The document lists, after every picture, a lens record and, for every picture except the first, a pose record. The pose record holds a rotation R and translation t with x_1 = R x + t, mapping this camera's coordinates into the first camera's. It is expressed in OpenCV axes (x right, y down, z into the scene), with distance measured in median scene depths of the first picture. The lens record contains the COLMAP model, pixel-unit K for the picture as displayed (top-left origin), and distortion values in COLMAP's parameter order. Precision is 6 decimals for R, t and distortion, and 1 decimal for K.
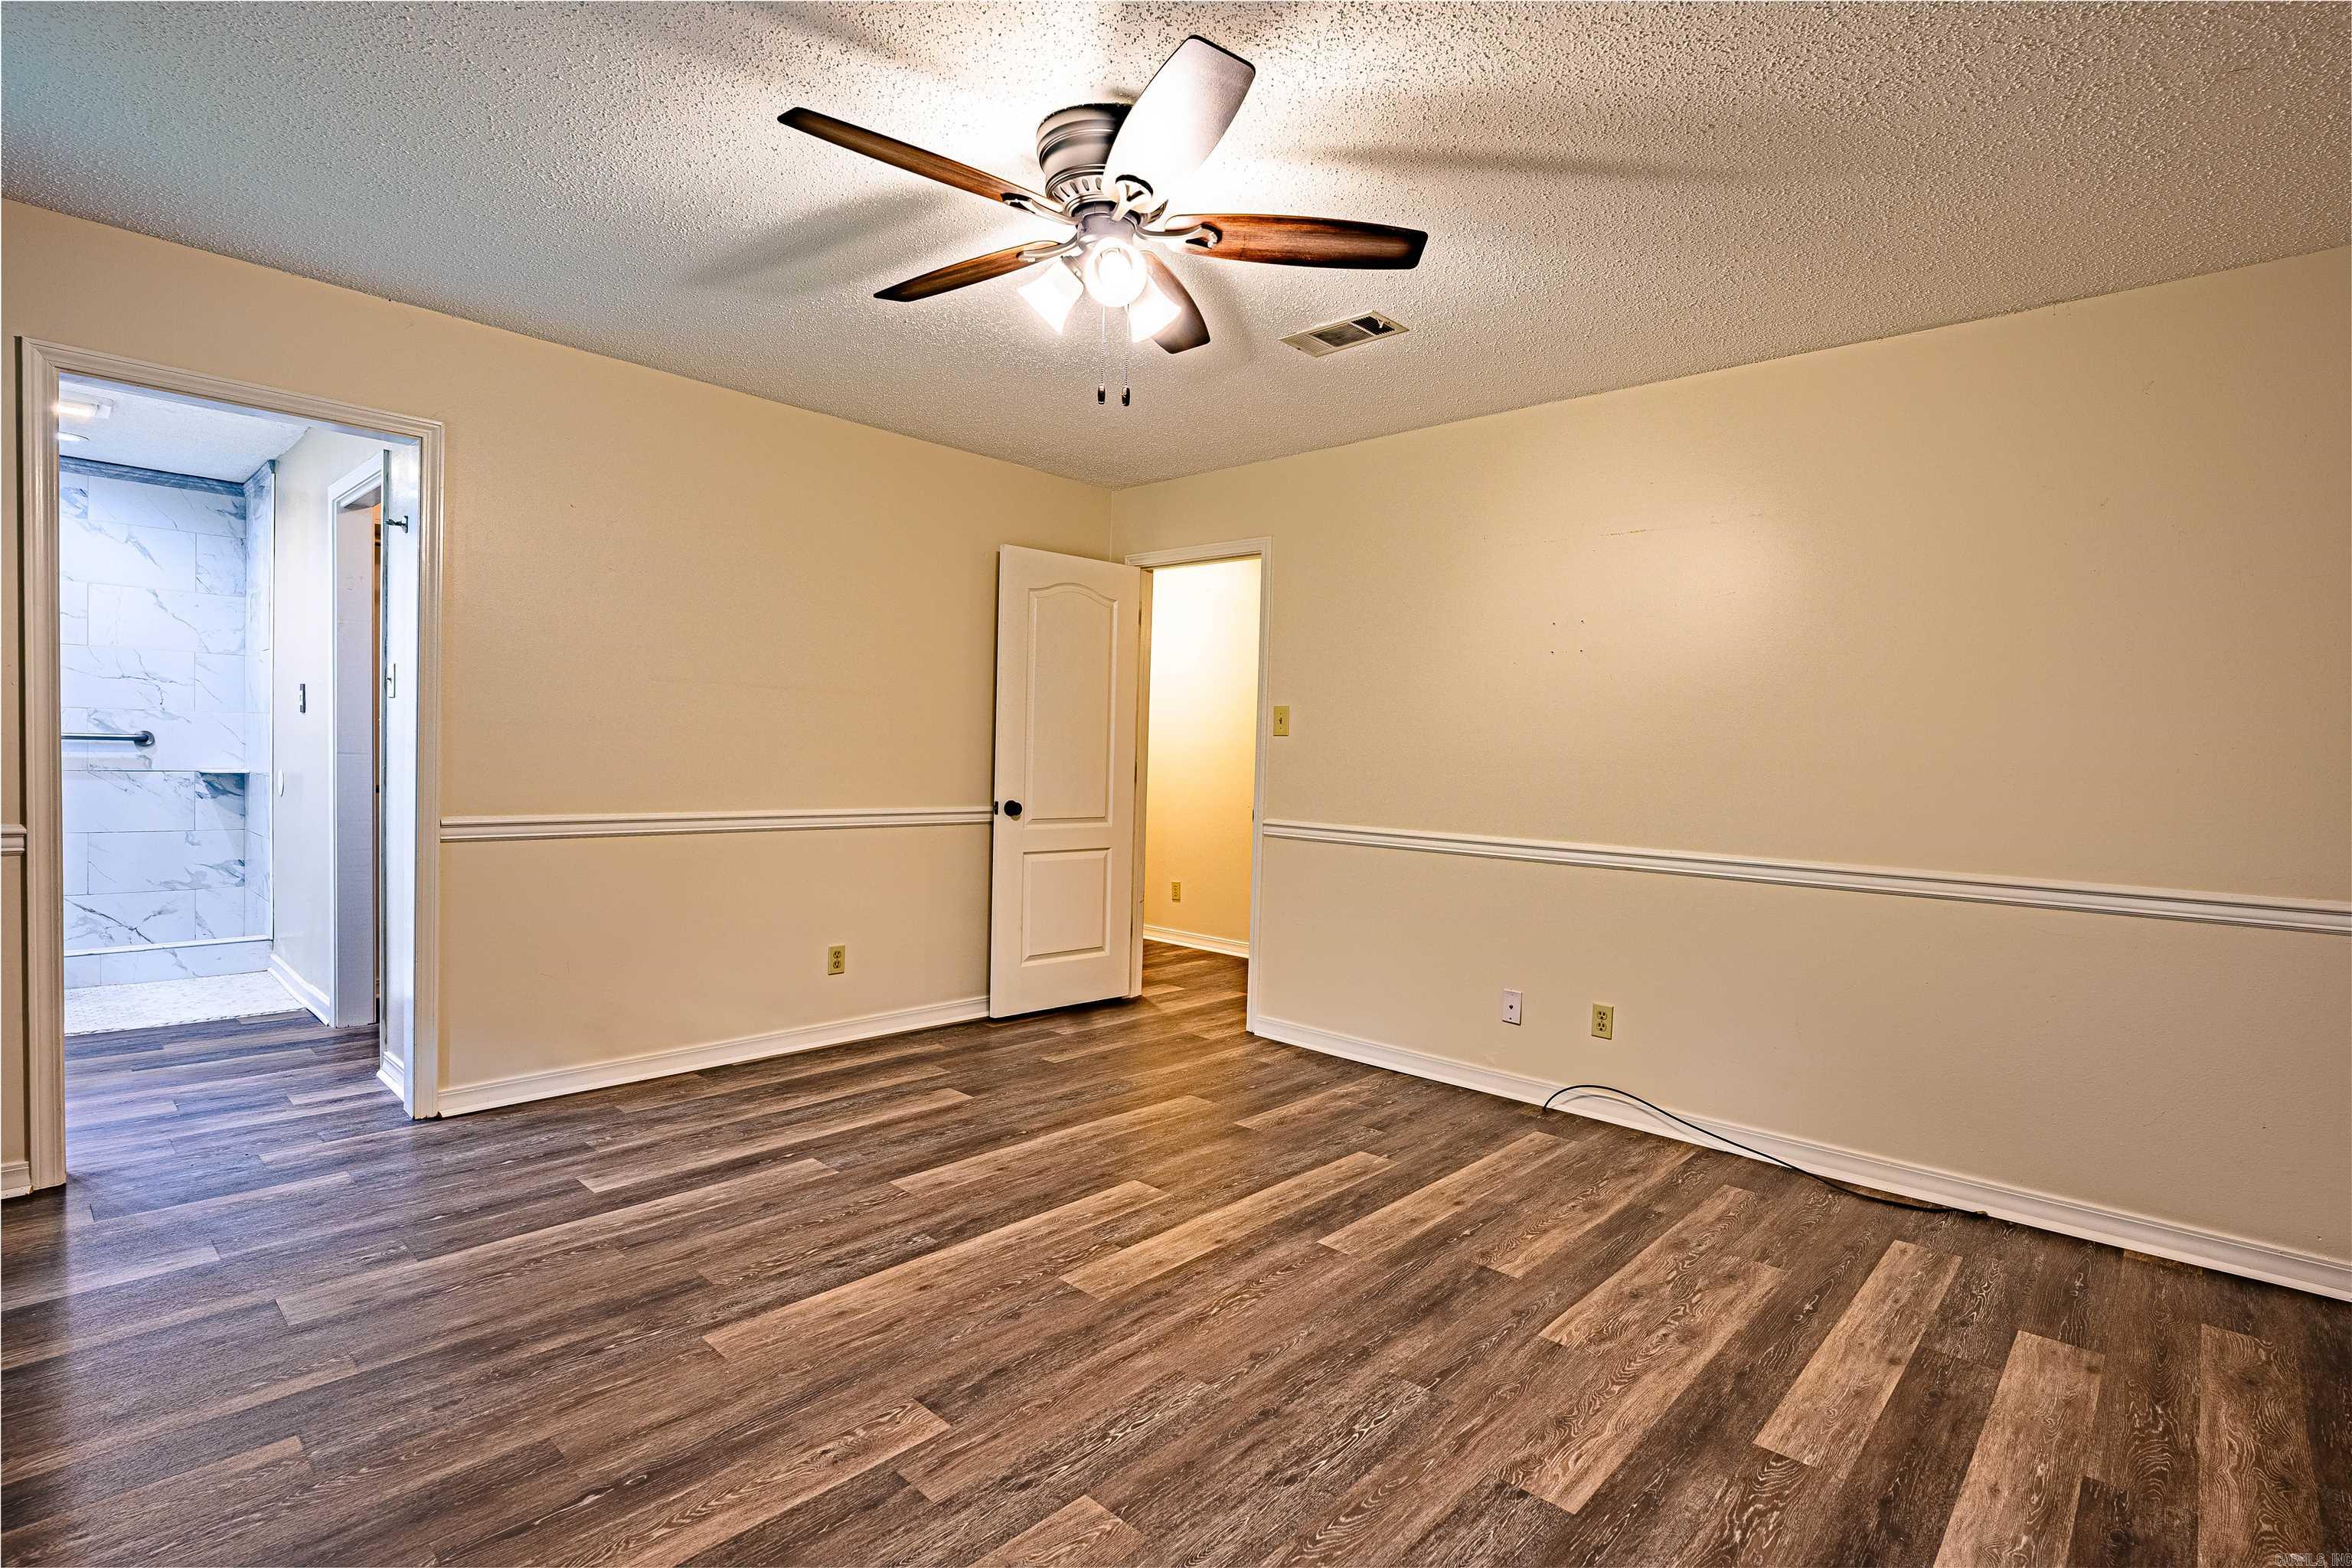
lens RADIAL K [[1119.2, 0, 1176.0], [0, 1119.2, 784.0], [0, 0, 1]] dist [-0.014660, 0.000054]
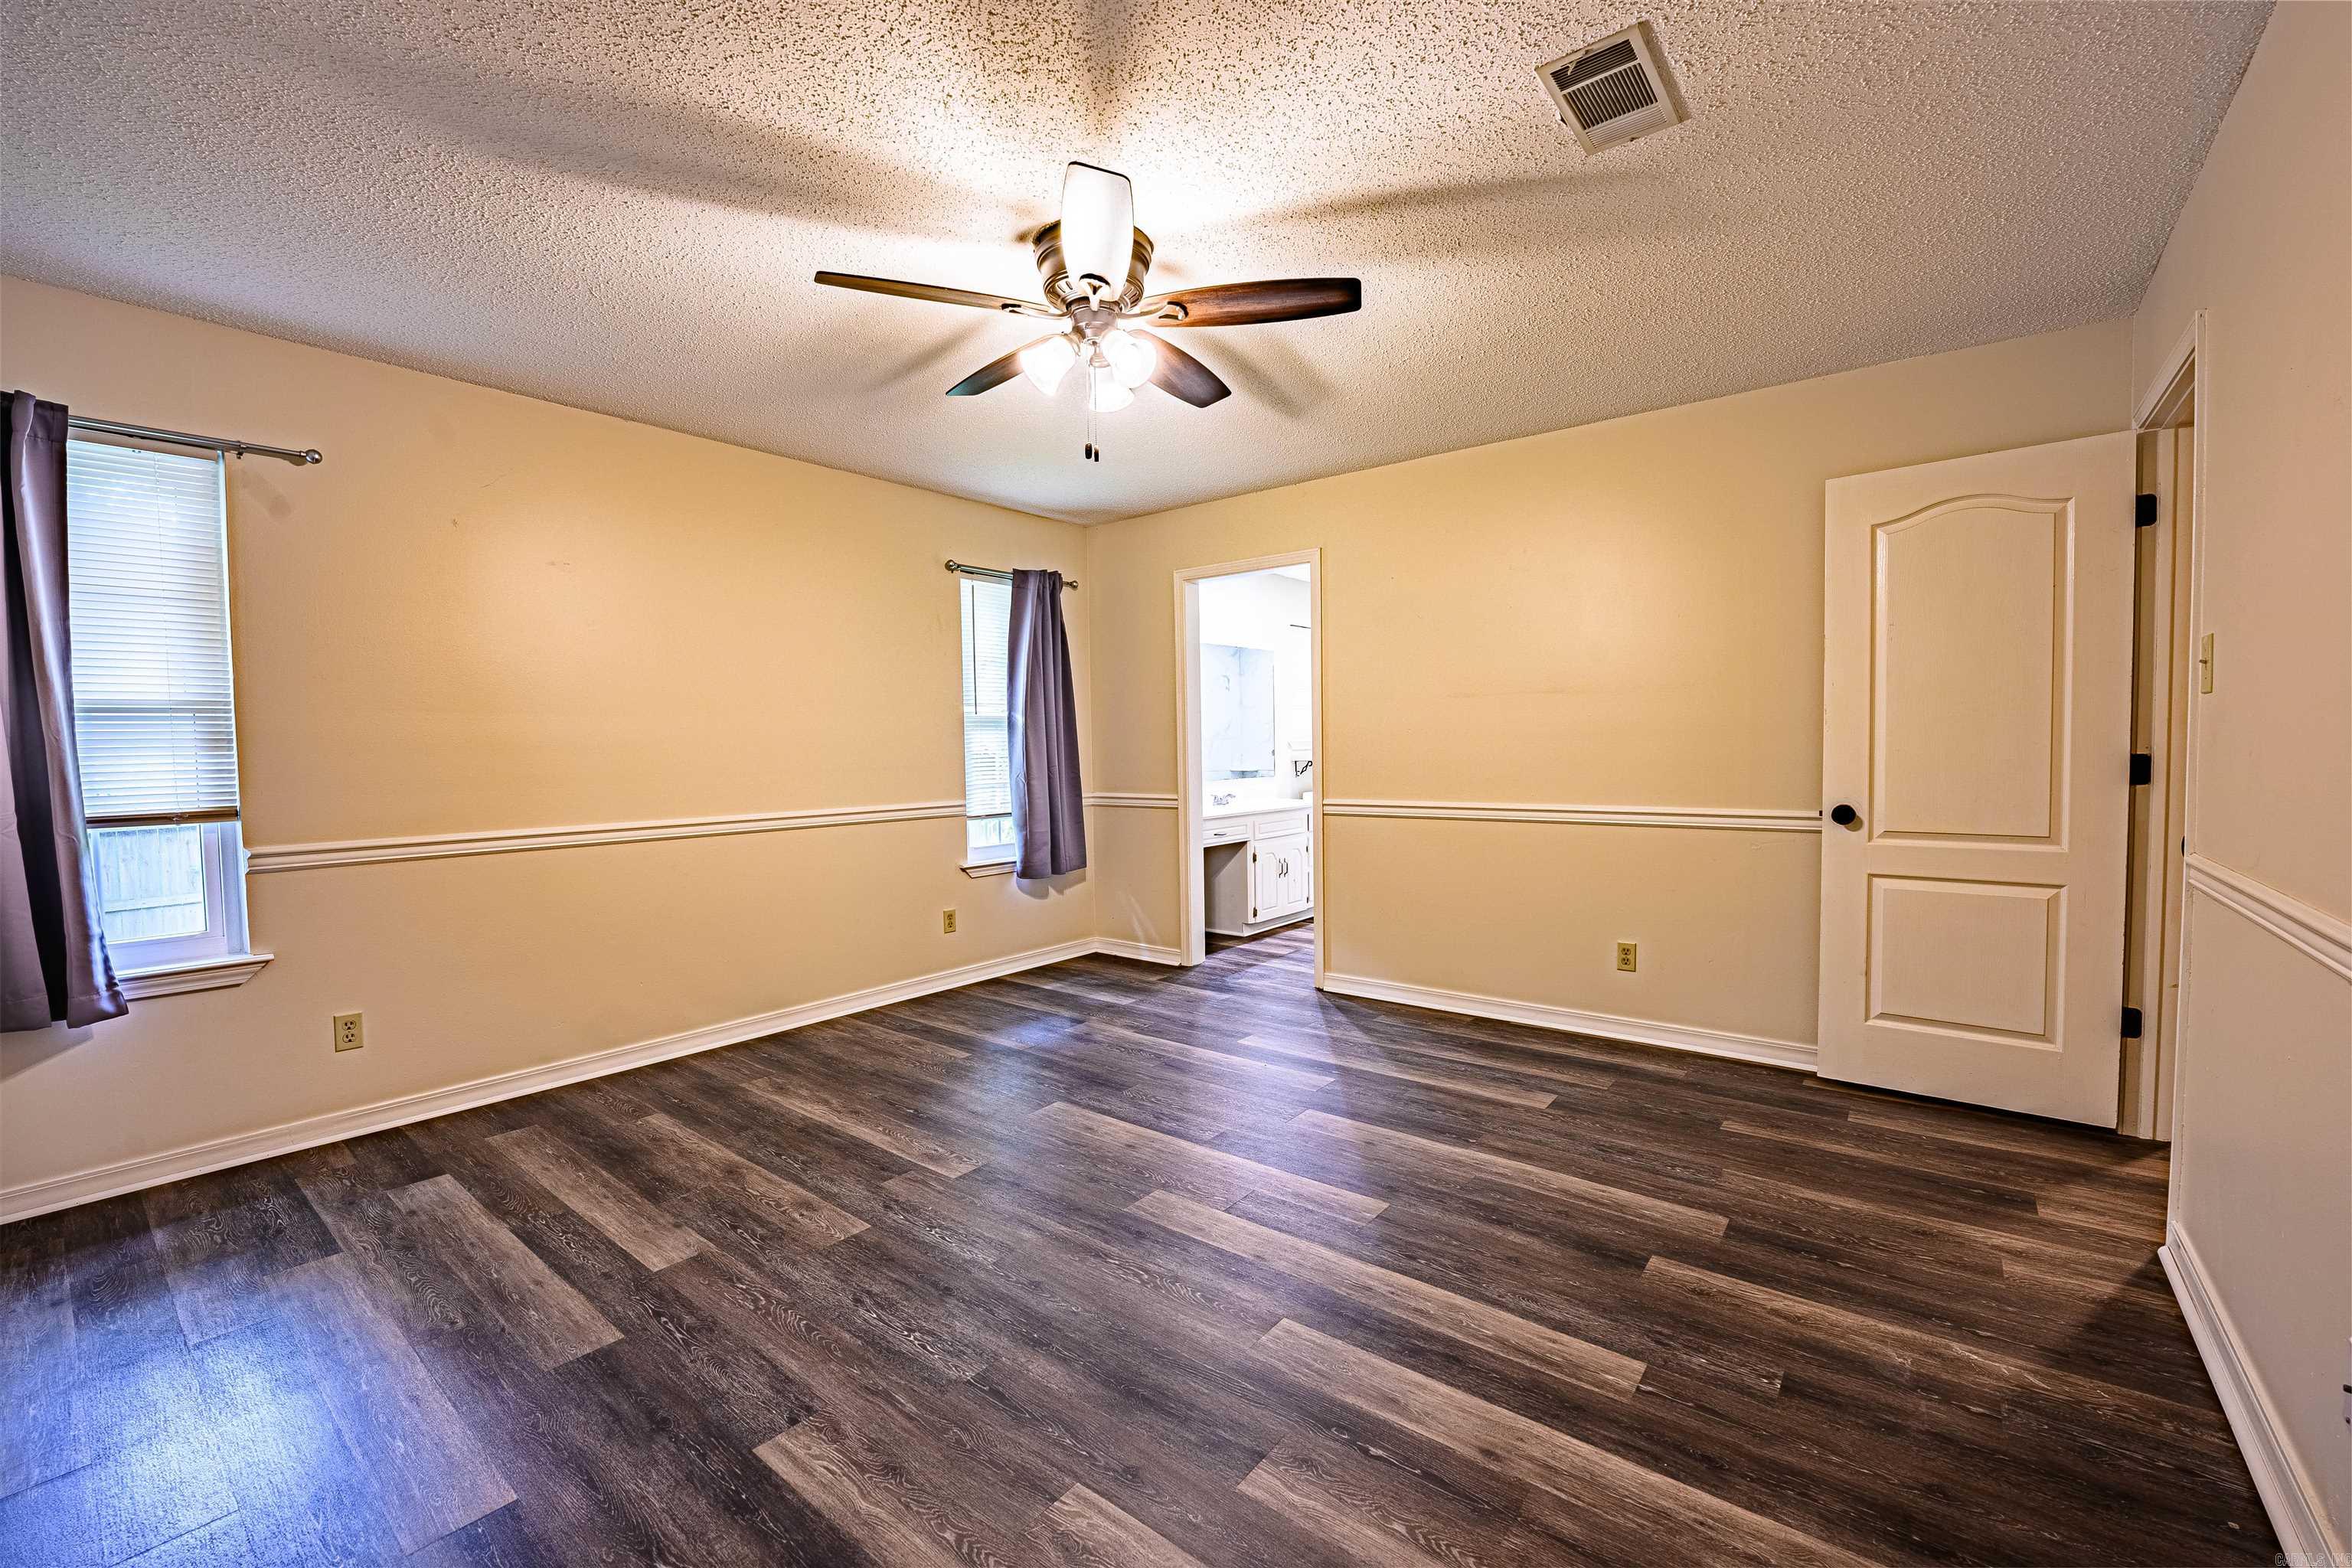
lens RADIAL K [[959.2, 0, 1176.0], [0, 959.2, 784.0], [0, 0, 1]] dist [-0.026194, 0.000084]
pose [[0.077769, 0.008533, -0.996935, 0.655824], [-0.012916, 0.999888, 0.007551, 0.001897], [0.996888, 0.012289, 0.077870, 0.675380]]
